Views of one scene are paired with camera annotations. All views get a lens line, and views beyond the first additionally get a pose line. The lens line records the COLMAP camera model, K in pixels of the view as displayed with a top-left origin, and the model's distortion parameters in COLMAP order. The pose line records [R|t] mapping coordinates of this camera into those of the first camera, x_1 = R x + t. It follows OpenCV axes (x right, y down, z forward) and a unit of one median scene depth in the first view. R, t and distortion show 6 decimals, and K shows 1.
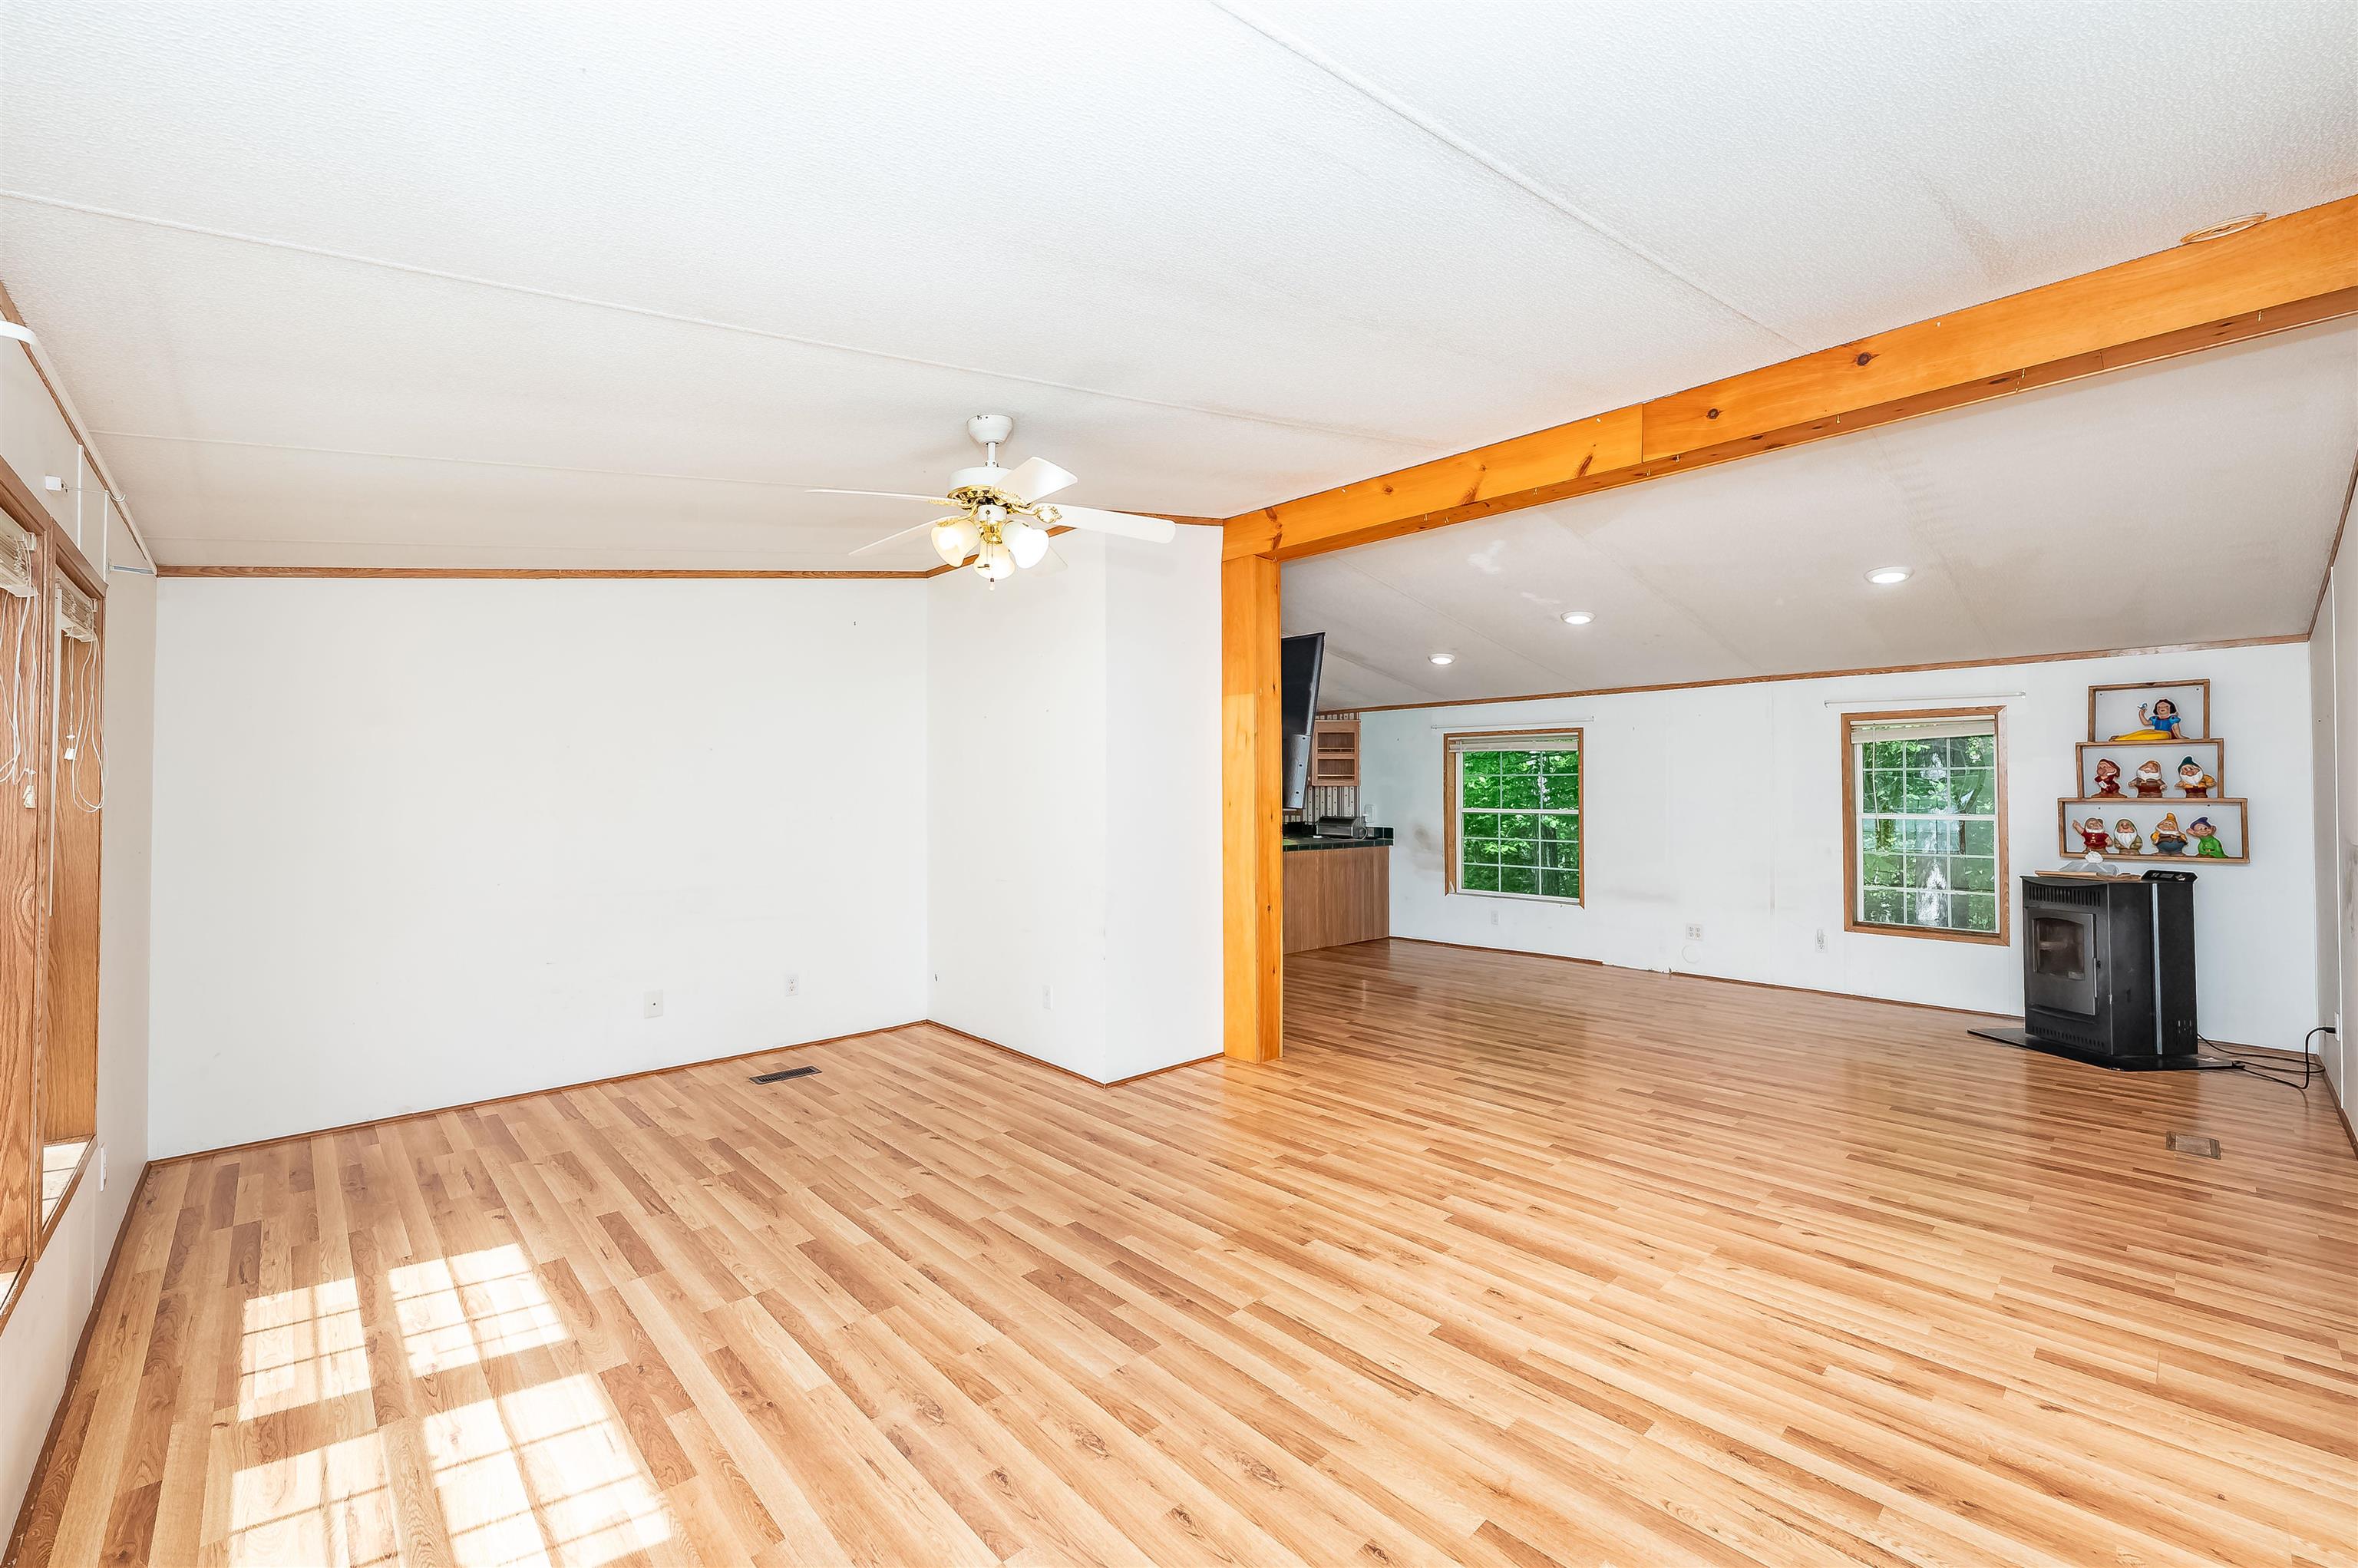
lens RADIAL K [[1116.0, 0, 1179.0], [0, 1116.0, 780.3], [0, 0, 1]] dist [-0.000331, -0.000229]
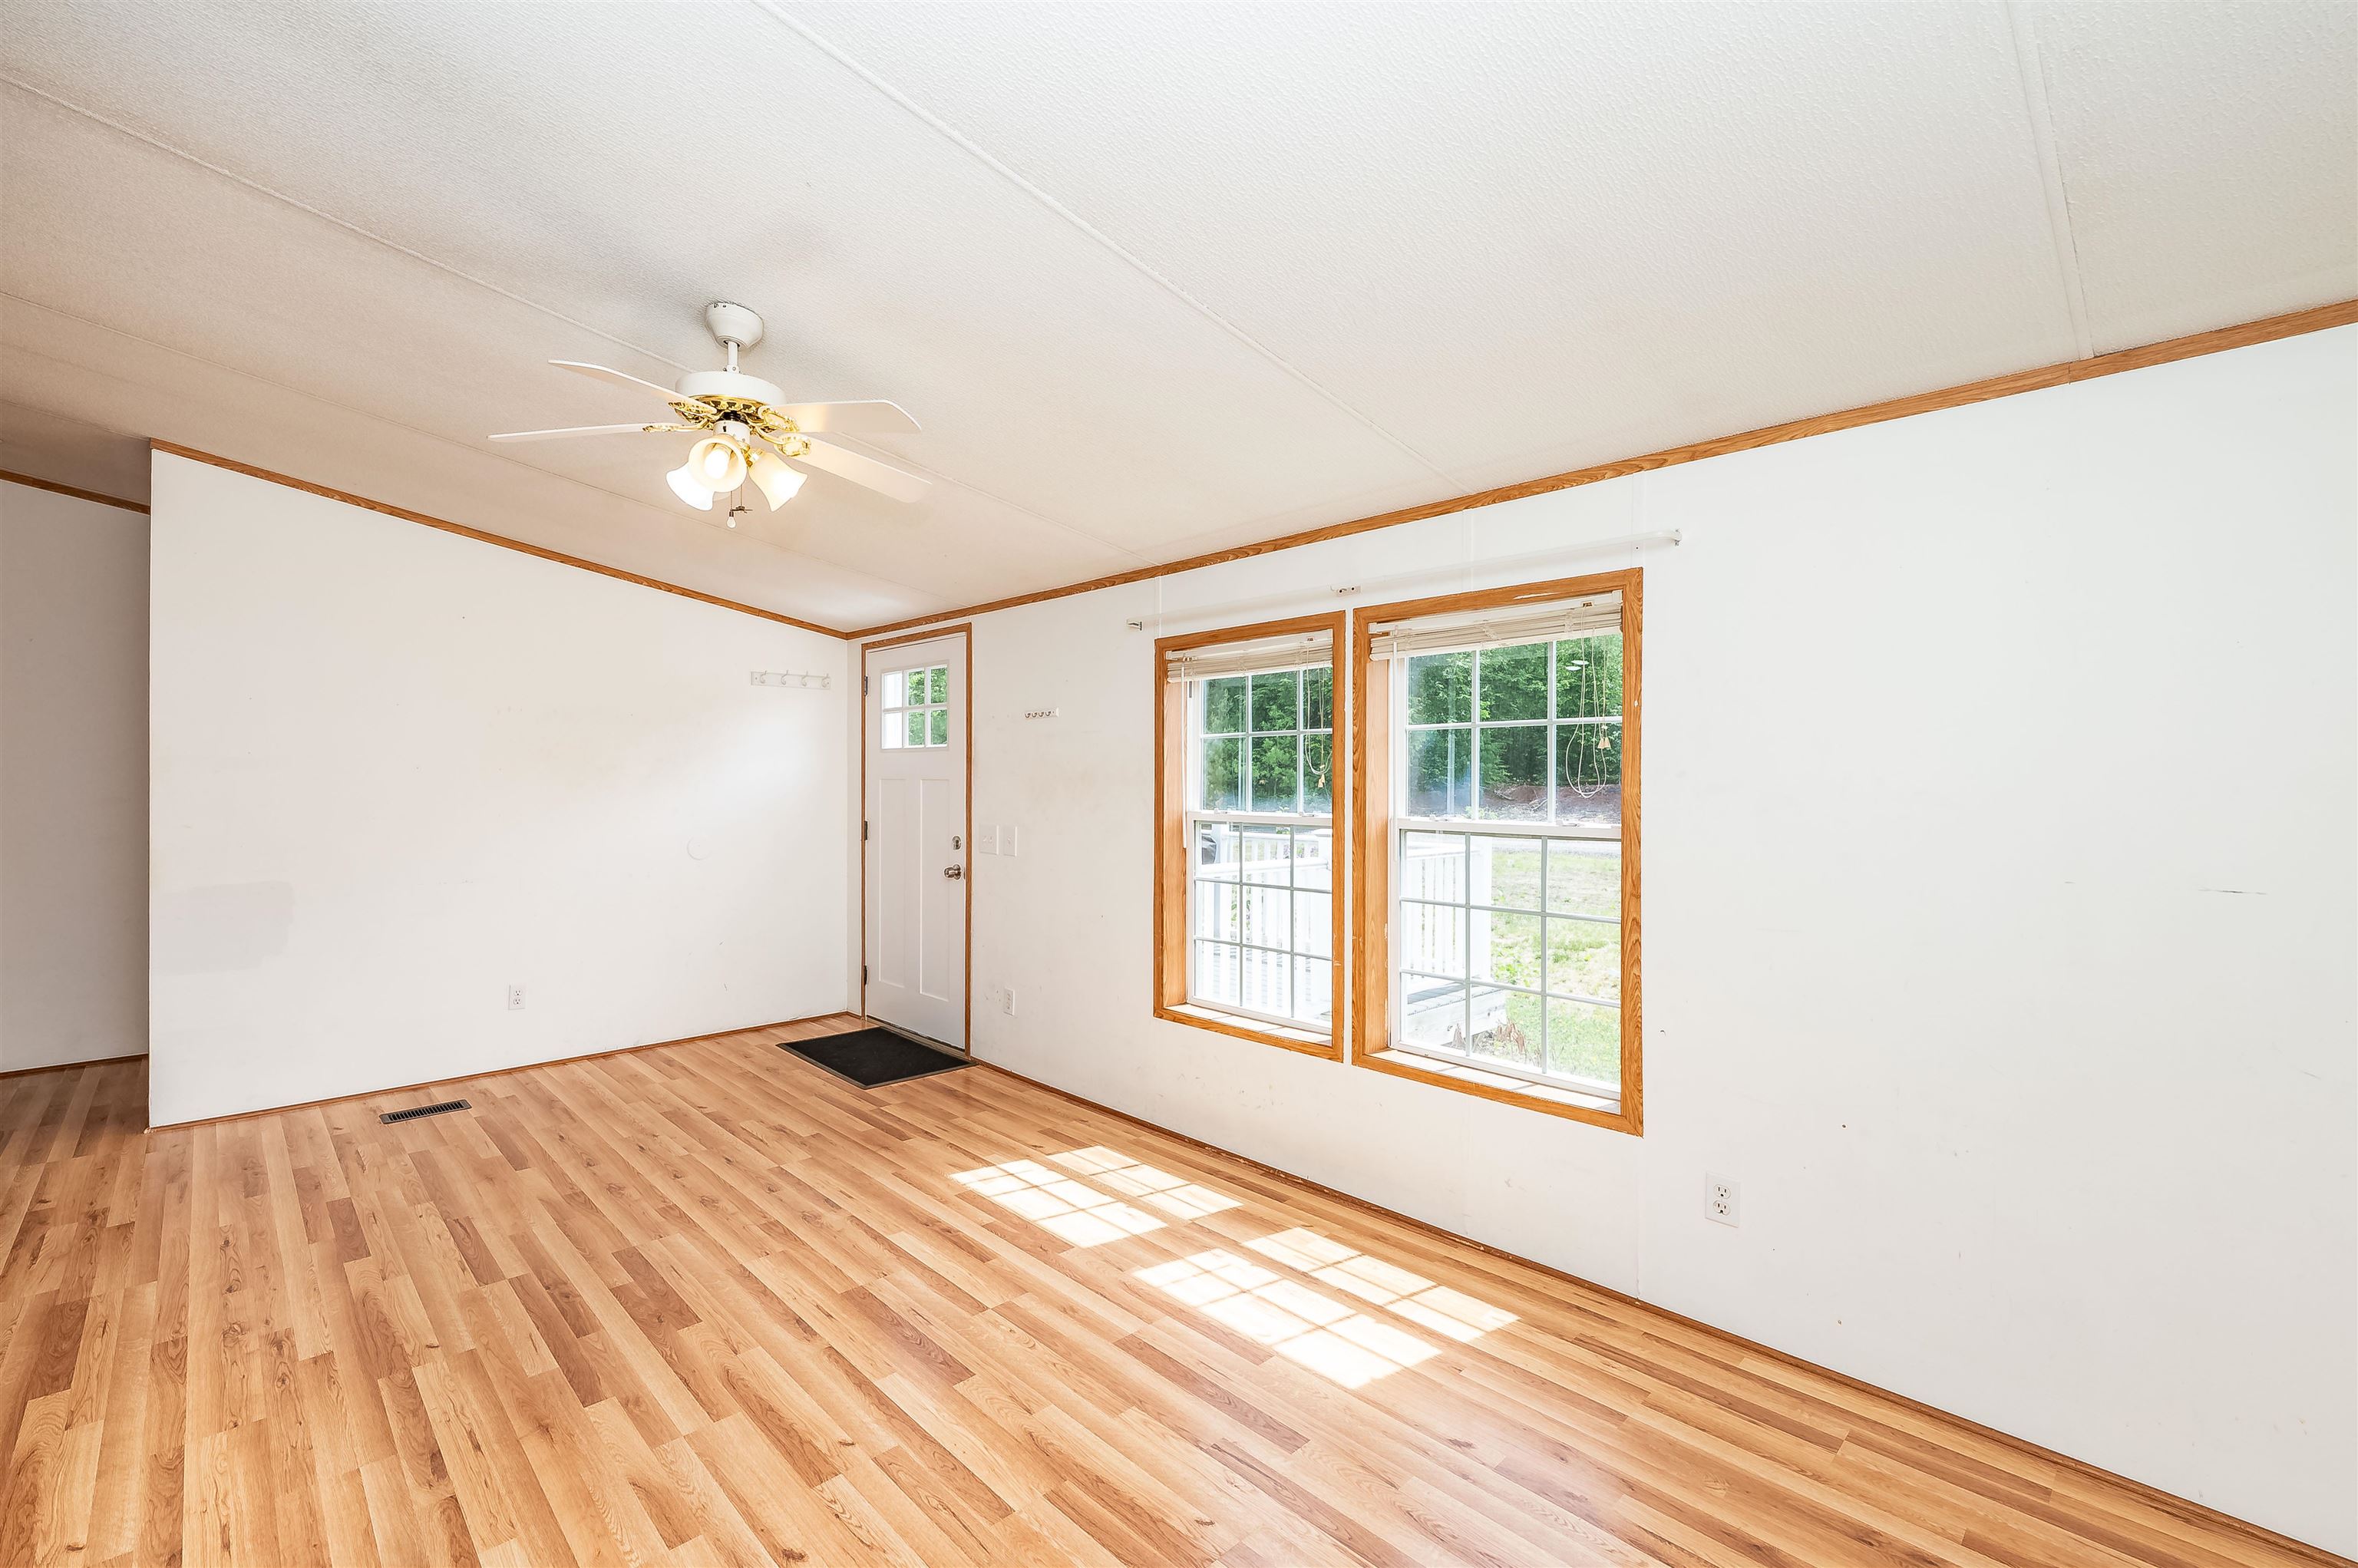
lens RADIAL K [[943.3, 0, 1178.4], [0, 943.3, 783.1], [0, 0, 1]] dist [0.001150, -0.000122]
pose [[-0.992434, -0.005363, -0.122664, -0.473297], [-0.004233, 0.999946, -0.009469, 0.000617], [0.122708, -0.008878, -0.992403, 1.986822]]
